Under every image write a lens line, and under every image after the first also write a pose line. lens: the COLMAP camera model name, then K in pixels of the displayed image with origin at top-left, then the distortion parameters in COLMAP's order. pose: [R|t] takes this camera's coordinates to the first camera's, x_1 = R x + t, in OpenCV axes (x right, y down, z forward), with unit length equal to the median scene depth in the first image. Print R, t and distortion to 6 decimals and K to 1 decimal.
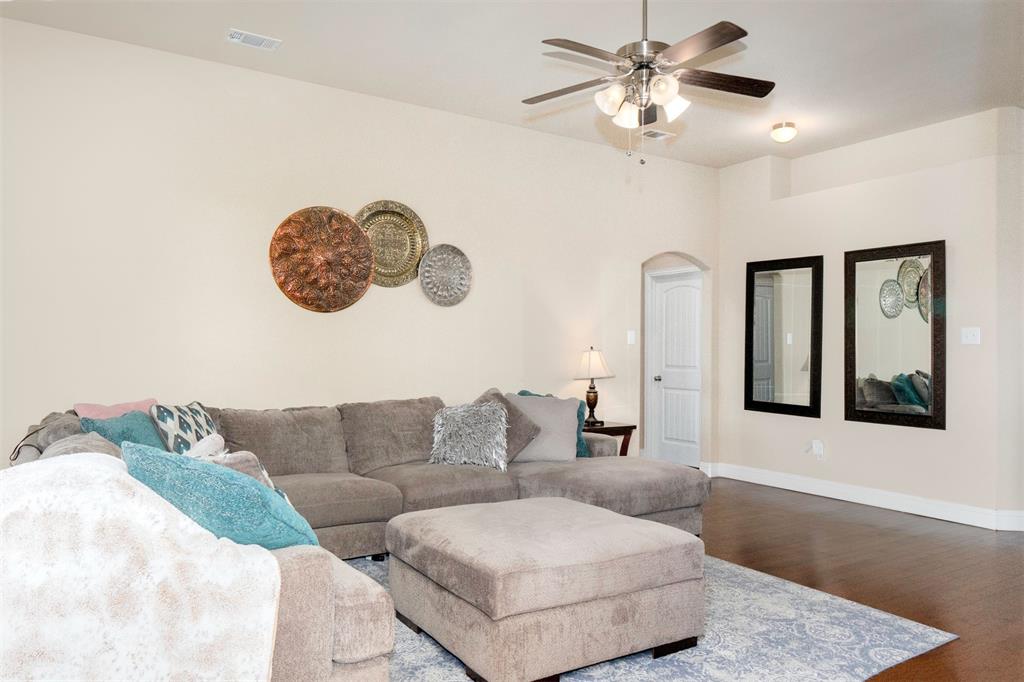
lens RADIAL K [[716.6, 0, 514.0], [0, 716.6, 338.6], [0, 0, 1]] dist [-0.004137, 0.002795]
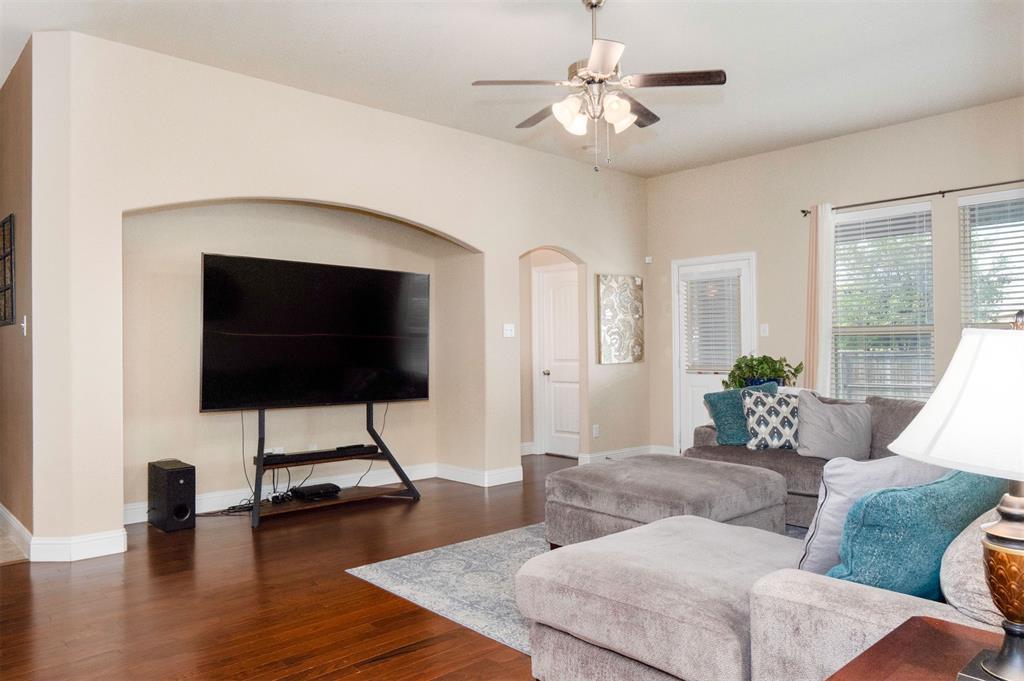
lens RADIAL K [[716.6, 0, 504.4], [0, 716.6, 343.1], [0, 0, 1]] dist [-0.004137, 0.002795]
pose [[-0.986646, -0.005603, -0.162786, 0.324212], [-0.000188, 0.999447, -0.033262, 0.034139], [0.162882, -0.032788, -0.986101, 1.342851]]
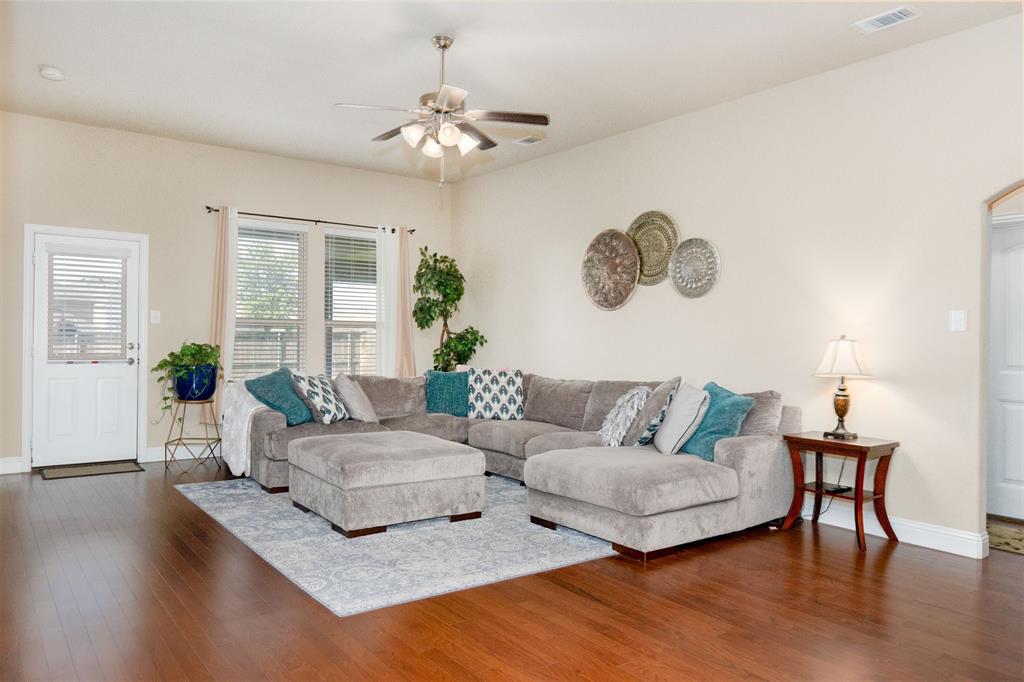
lens RADIAL K [[716.6, 0, 509.4], [0, 716.6, 340.7], [0, 0, 1]] dist [-0.004137, 0.002795]
pose [[0.066843, -0.003269, -0.997758, 0.961855], [0.008214, 0.999963, -0.002726, 0.018678], [0.997730, -0.008013, 0.066867, 0.684656]]
